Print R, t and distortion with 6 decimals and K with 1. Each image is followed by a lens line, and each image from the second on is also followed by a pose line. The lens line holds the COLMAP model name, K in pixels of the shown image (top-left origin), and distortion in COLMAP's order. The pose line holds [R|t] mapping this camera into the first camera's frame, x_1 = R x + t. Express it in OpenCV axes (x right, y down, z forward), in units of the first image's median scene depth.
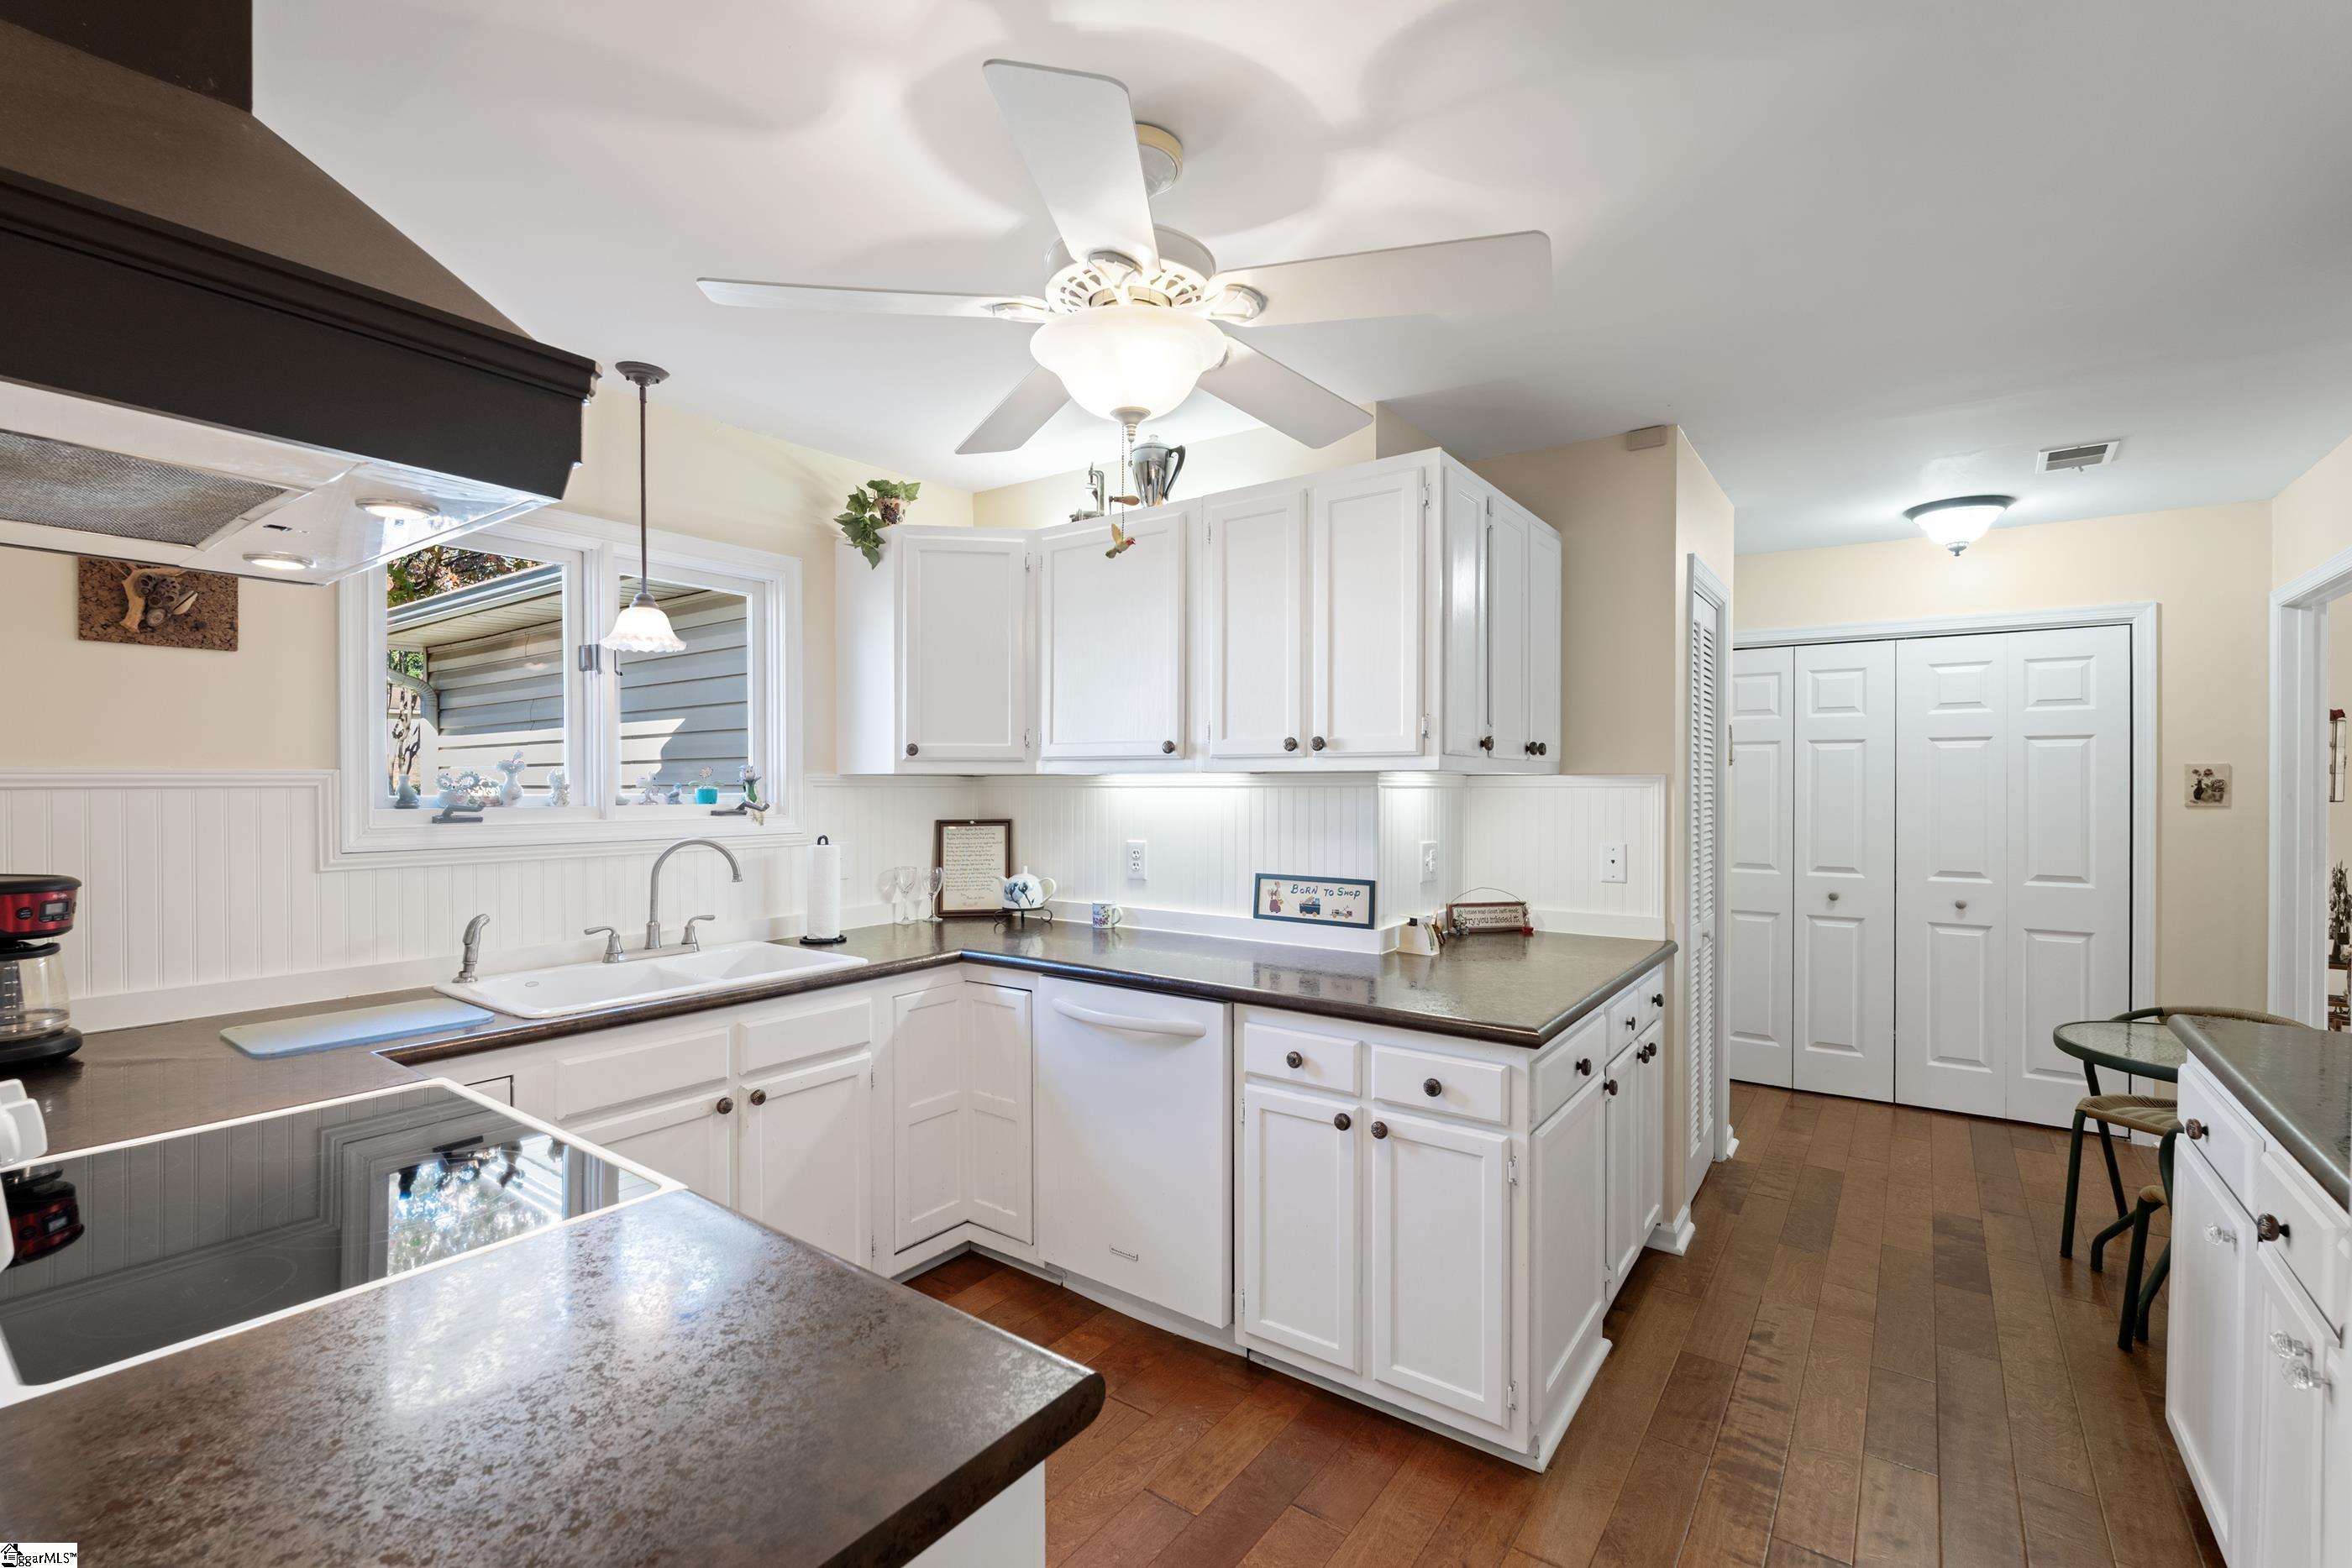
lens RADIAL K [[1030.1, 0, 1167.7], [0, 1030.1, 778.8], [0, 0, 1]] dist [-0.004793, -0.000346]
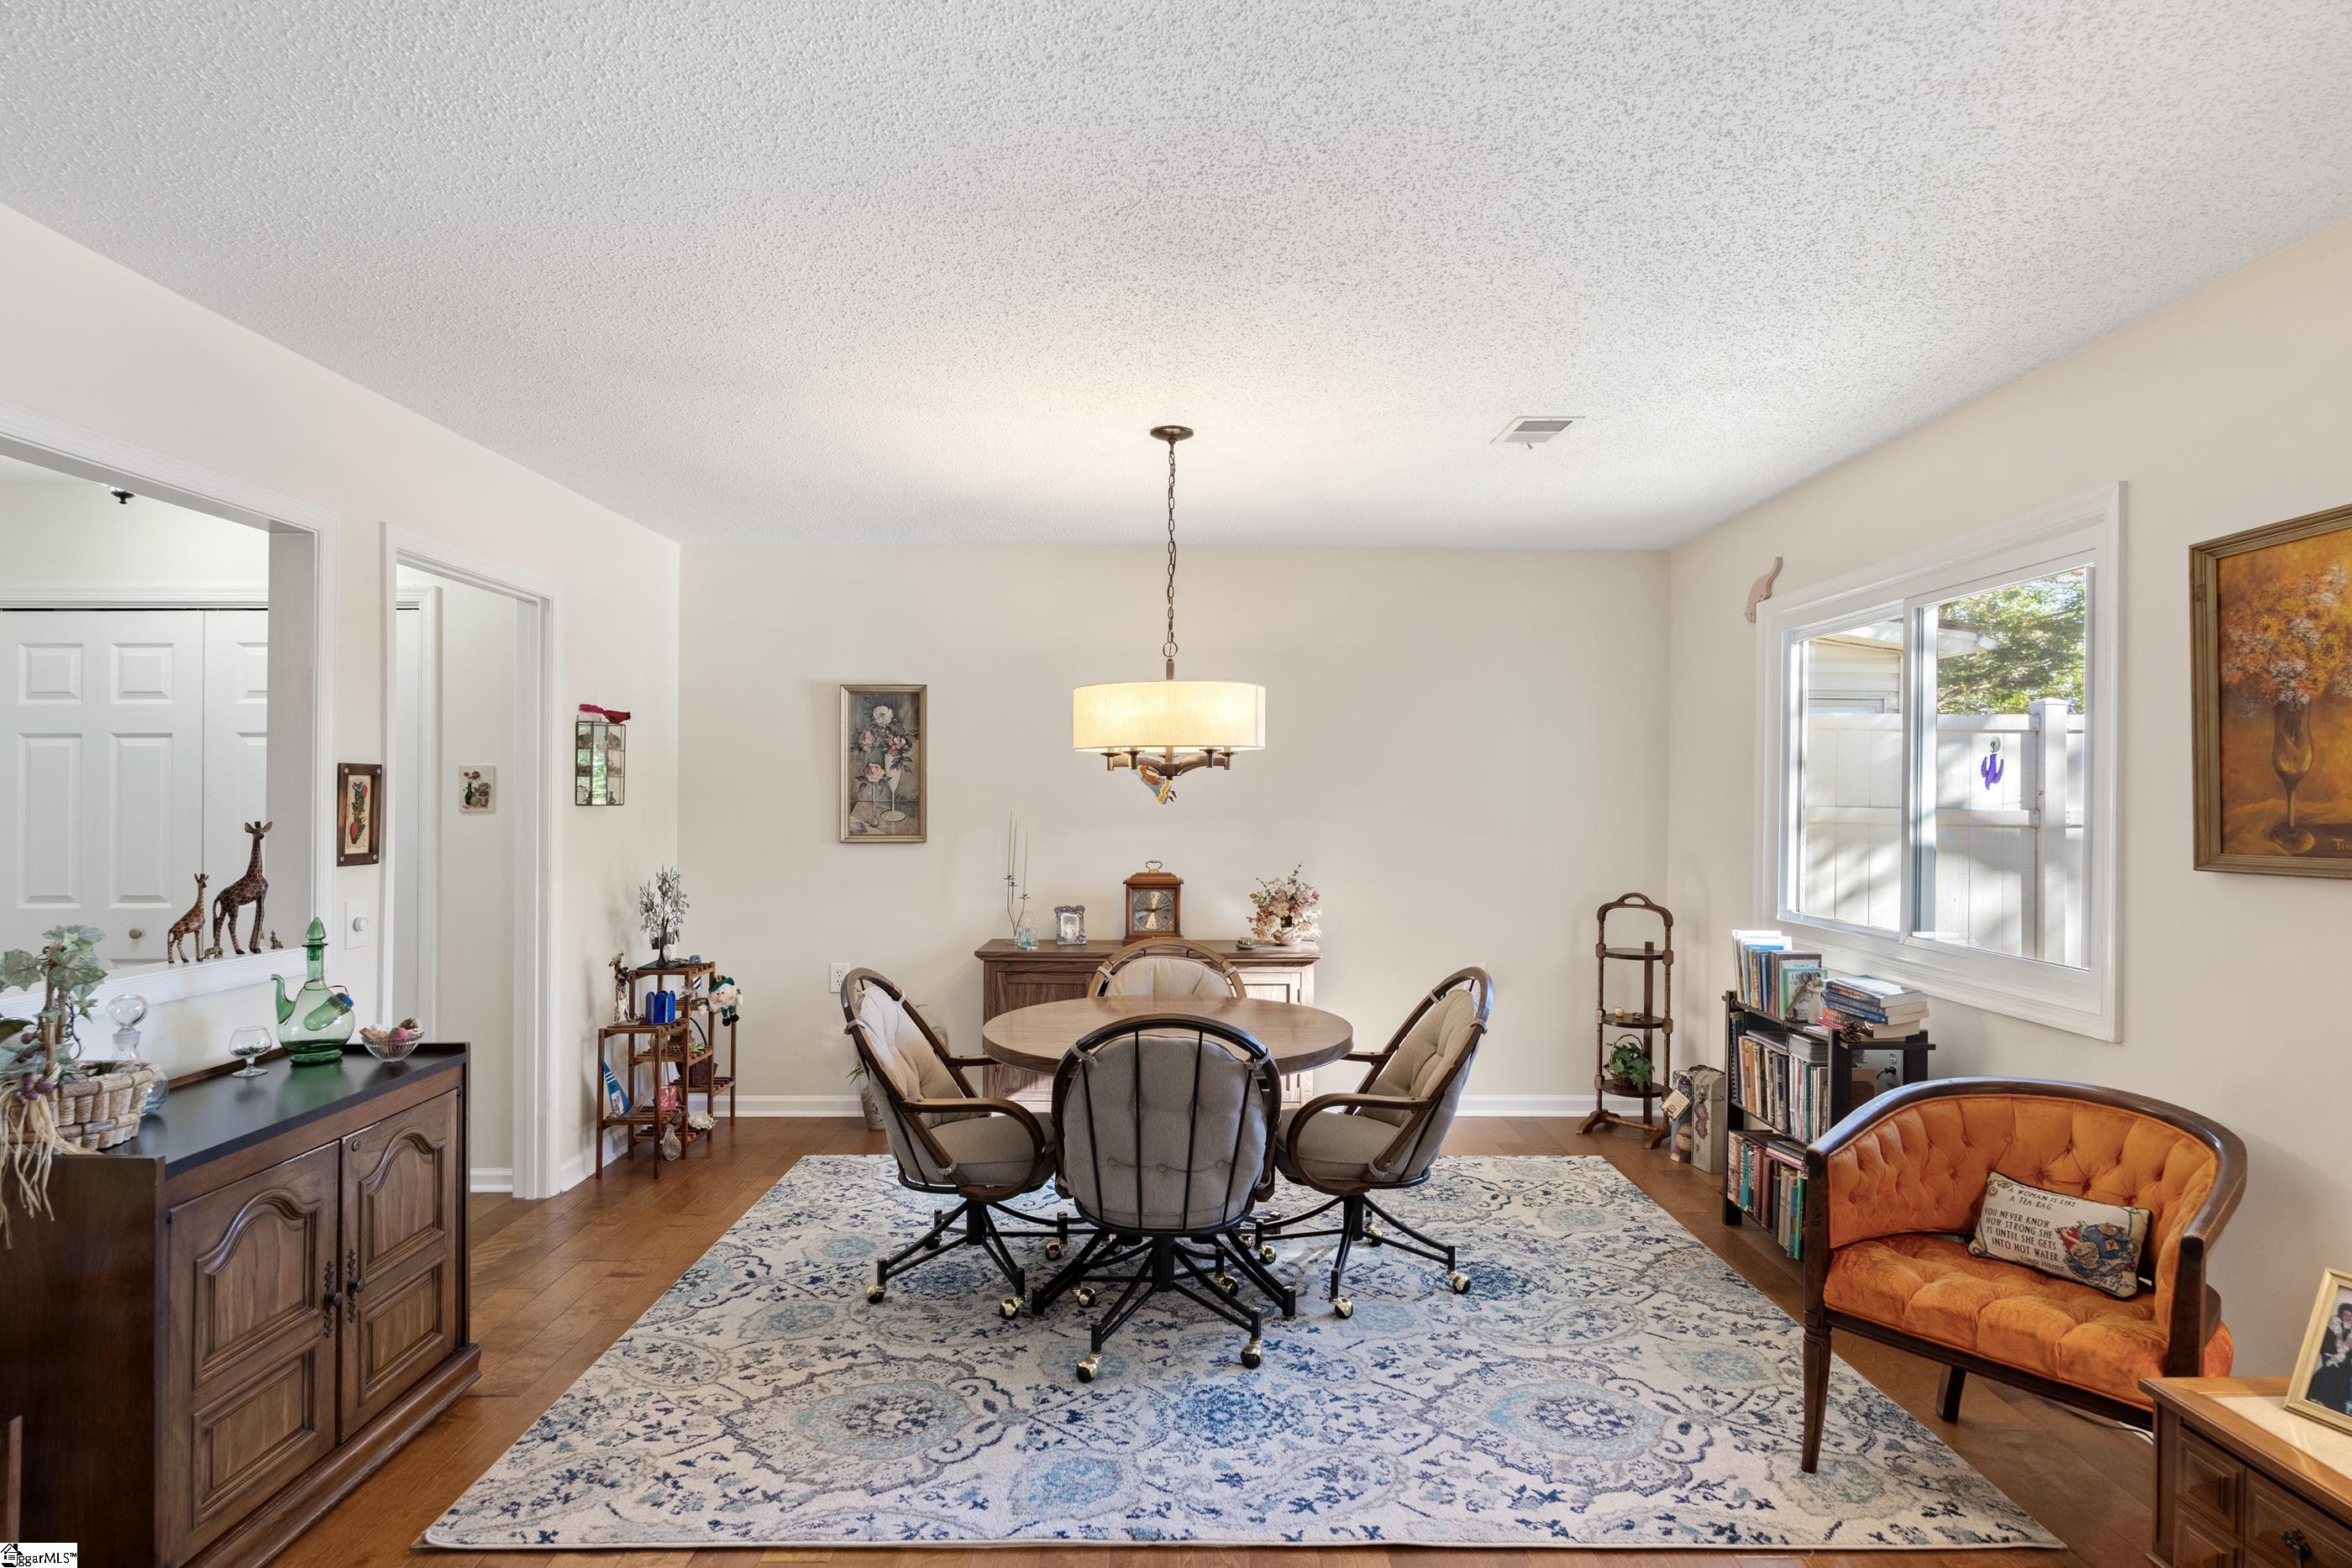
lens RADIAL K [[1163.6, 0, 1187.6], [0, 1163.6, 787.1], [0, 0, 1]] dist [-0.011523, -0.000300]
pose [[0.802869, 0.000625, 0.596156, 0.804358], [0.003544, 0.999977, -0.005821, 0.011598], [-0.596145, 0.006786, 0.802848, -0.190001]]
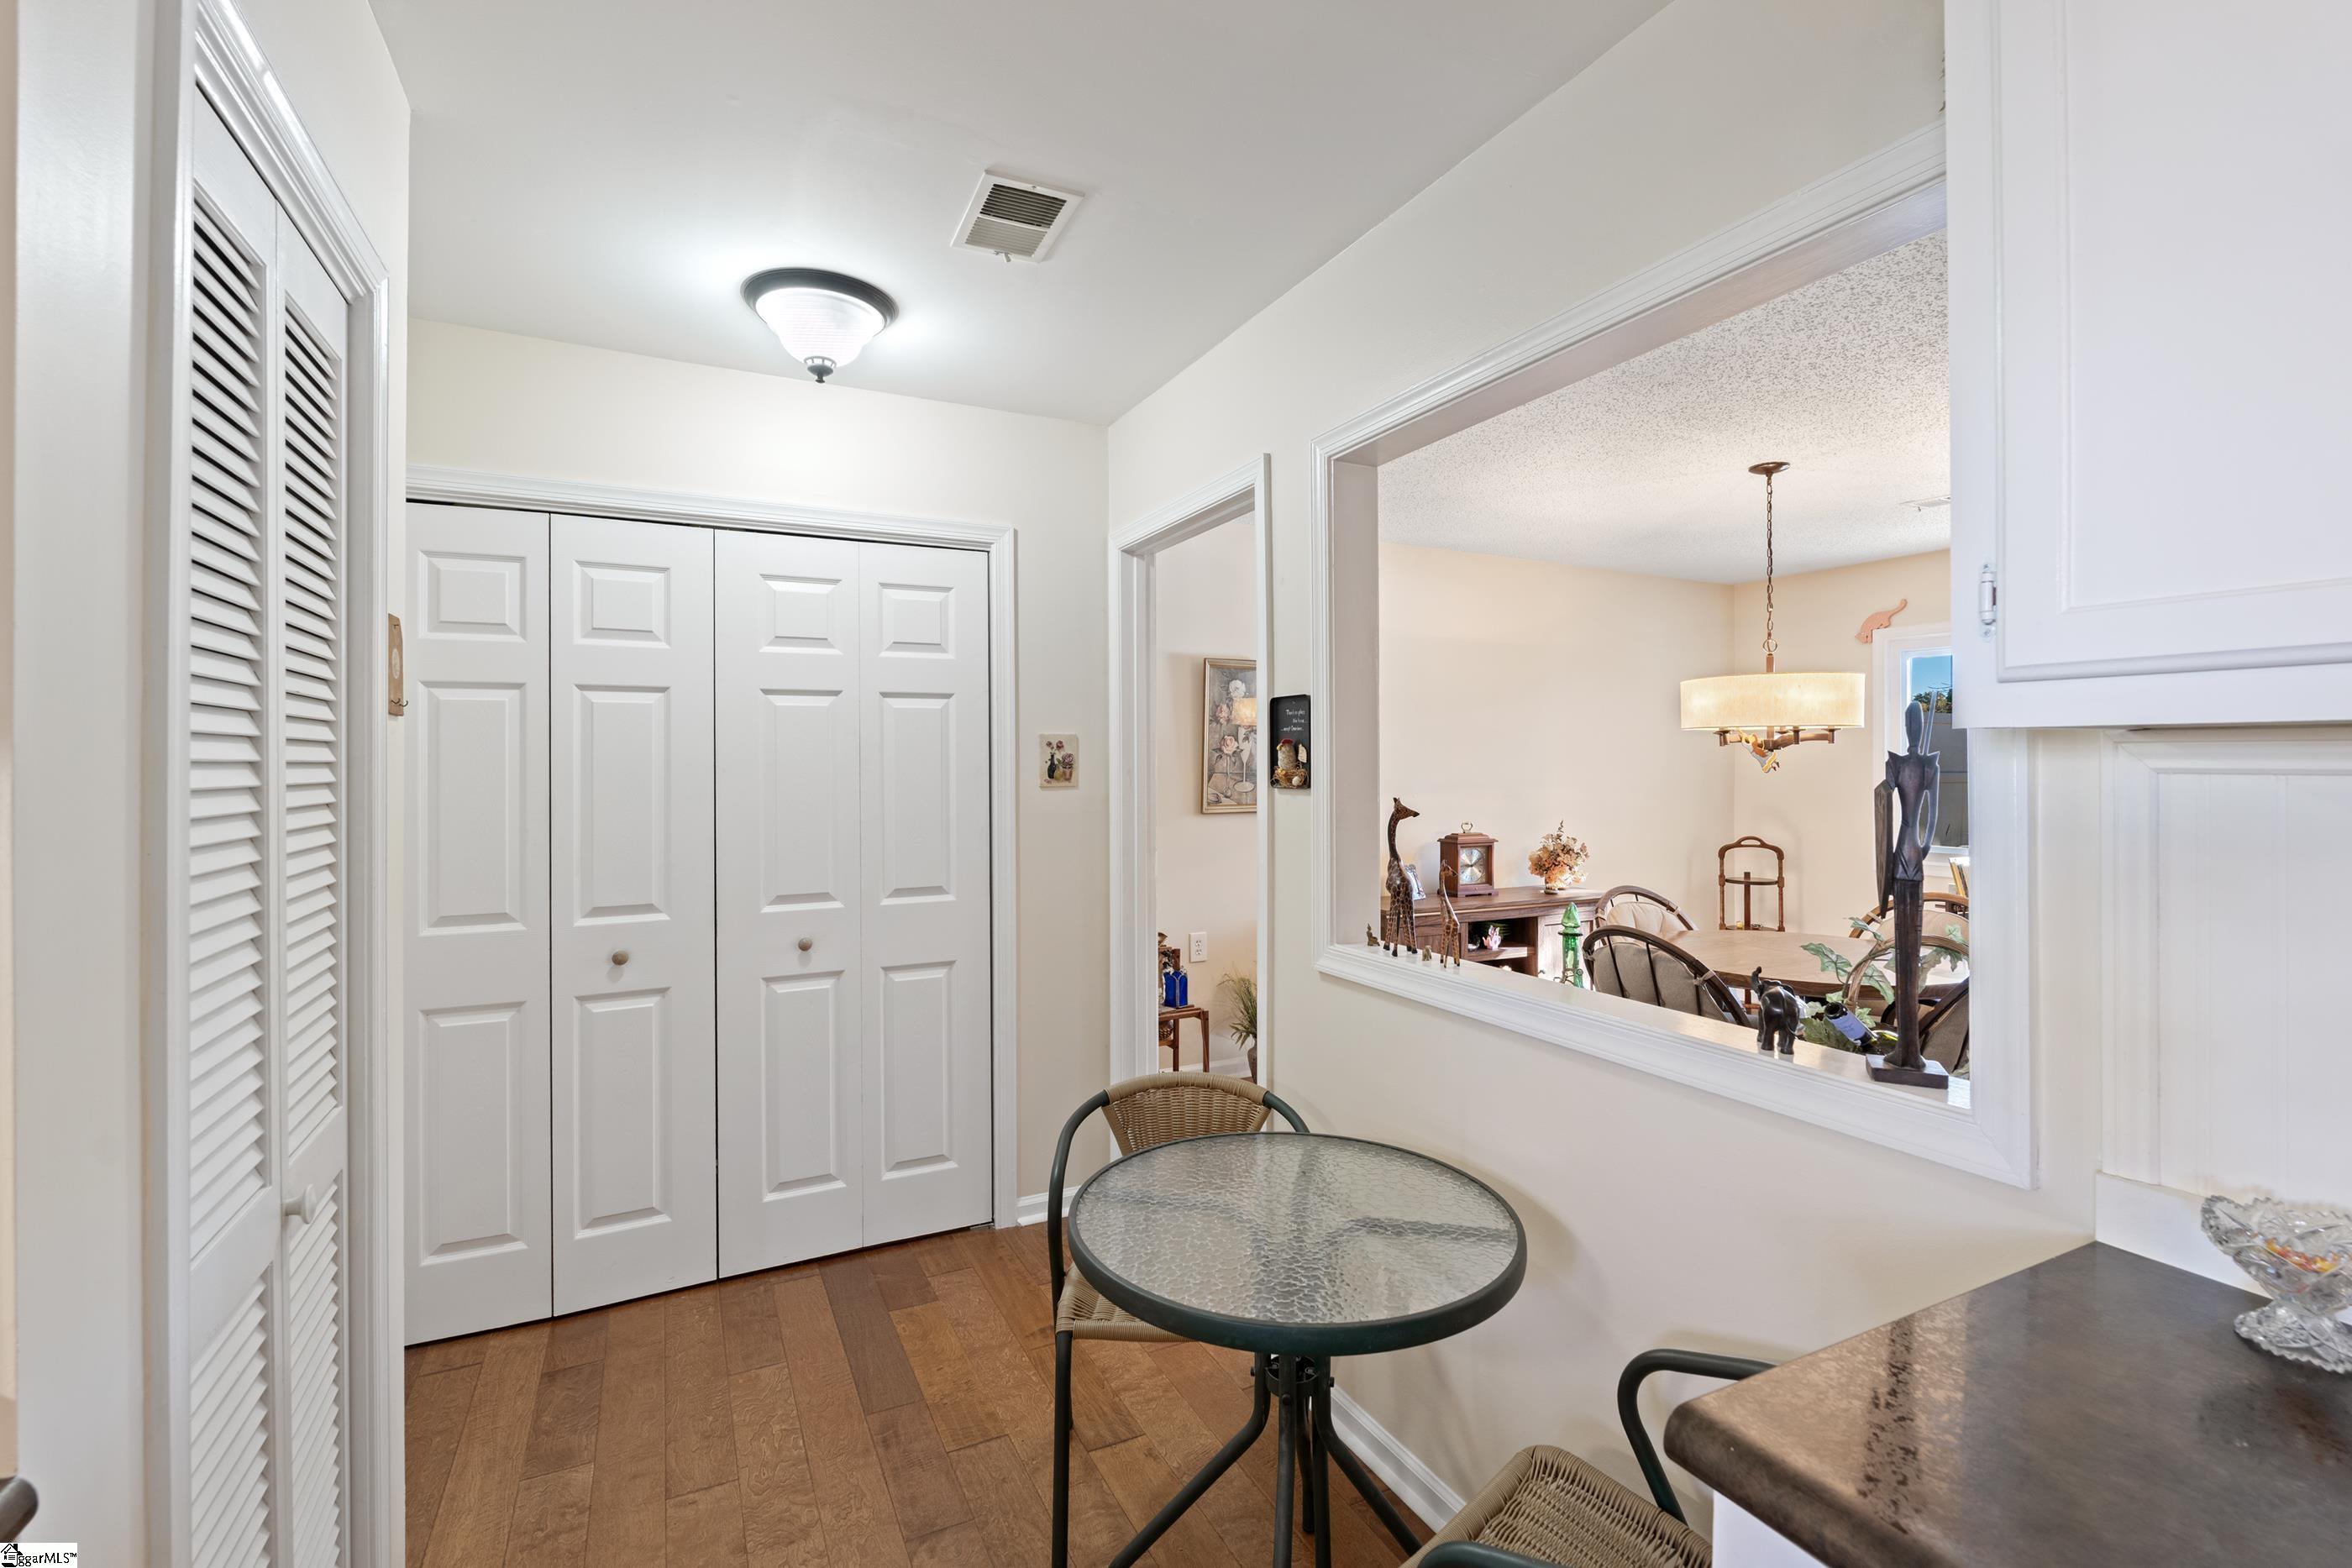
lens RADIAL K [[1030.1, 0, 1173.8], [0, 1030.1, 762.1], [0, 0, 1]] dist [-0.004793, -0.000346]
pose [[0.458826, -0.002992, 0.888521, 0.291466], [0.005704, 0.999984, 0.000422, 0.006700], [-0.888508, 0.004875, 0.458836, 0.481377]]
